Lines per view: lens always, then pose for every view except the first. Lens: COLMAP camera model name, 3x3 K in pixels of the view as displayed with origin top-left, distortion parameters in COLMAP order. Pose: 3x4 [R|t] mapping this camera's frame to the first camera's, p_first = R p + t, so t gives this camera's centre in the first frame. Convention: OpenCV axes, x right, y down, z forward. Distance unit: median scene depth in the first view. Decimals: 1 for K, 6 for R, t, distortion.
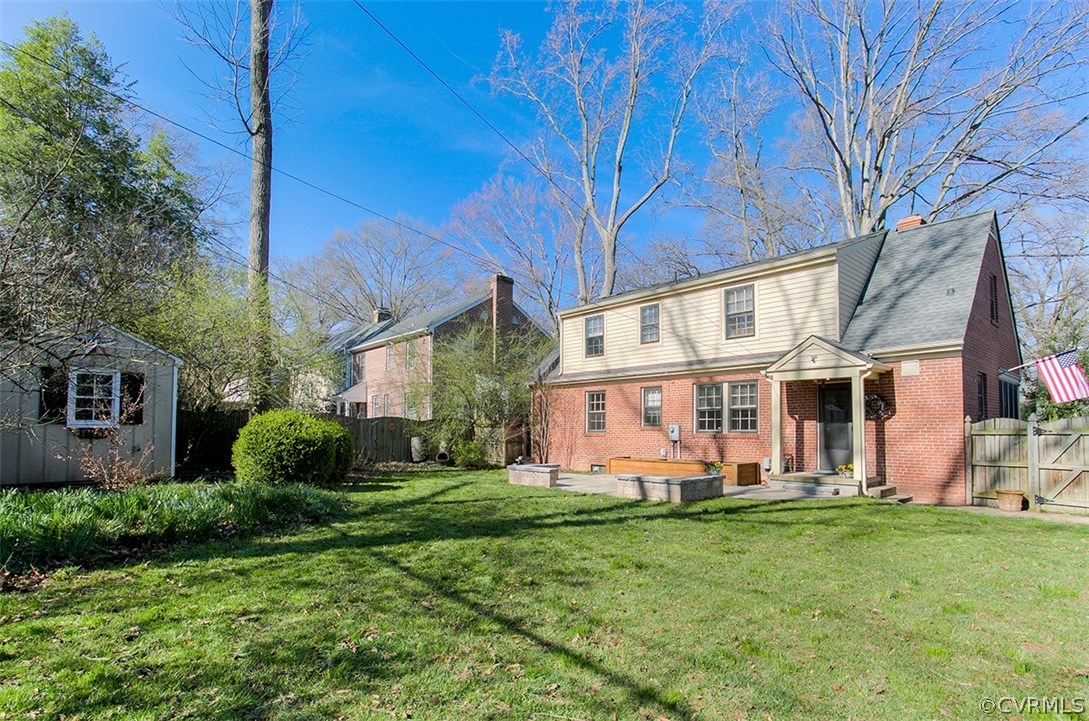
lens RADIAL K [[528.3, 0, 539.5], [0, 528.3, 357.6], [0, 0, 1]] dist [-0.049054, 0.030664]
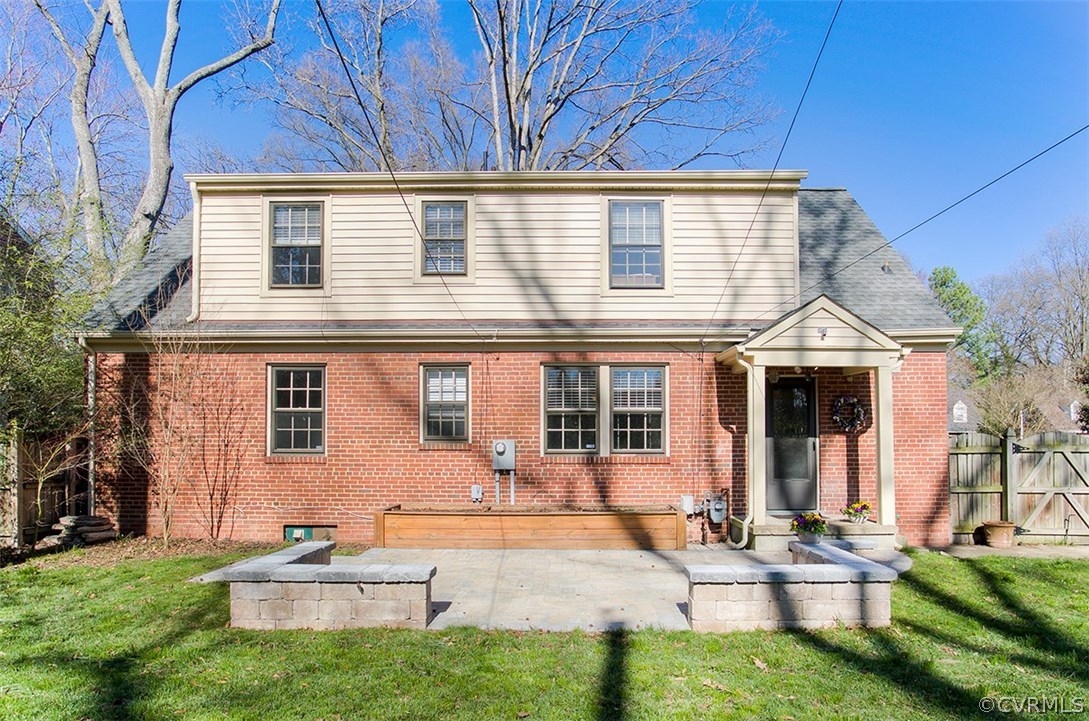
lens RADIAL K [[659.9, 0, 544.1], [0, 659.9, 374.6], [0, 0, 1]] dist [-0.061863, 0.042185]
pose [[0.661061, 0.077427, 0.746326, -0.187139], [-0.098023, 0.995049, -0.016407, 0.065128], [-0.743901, -0.062311, 0.665378, 0.498413]]
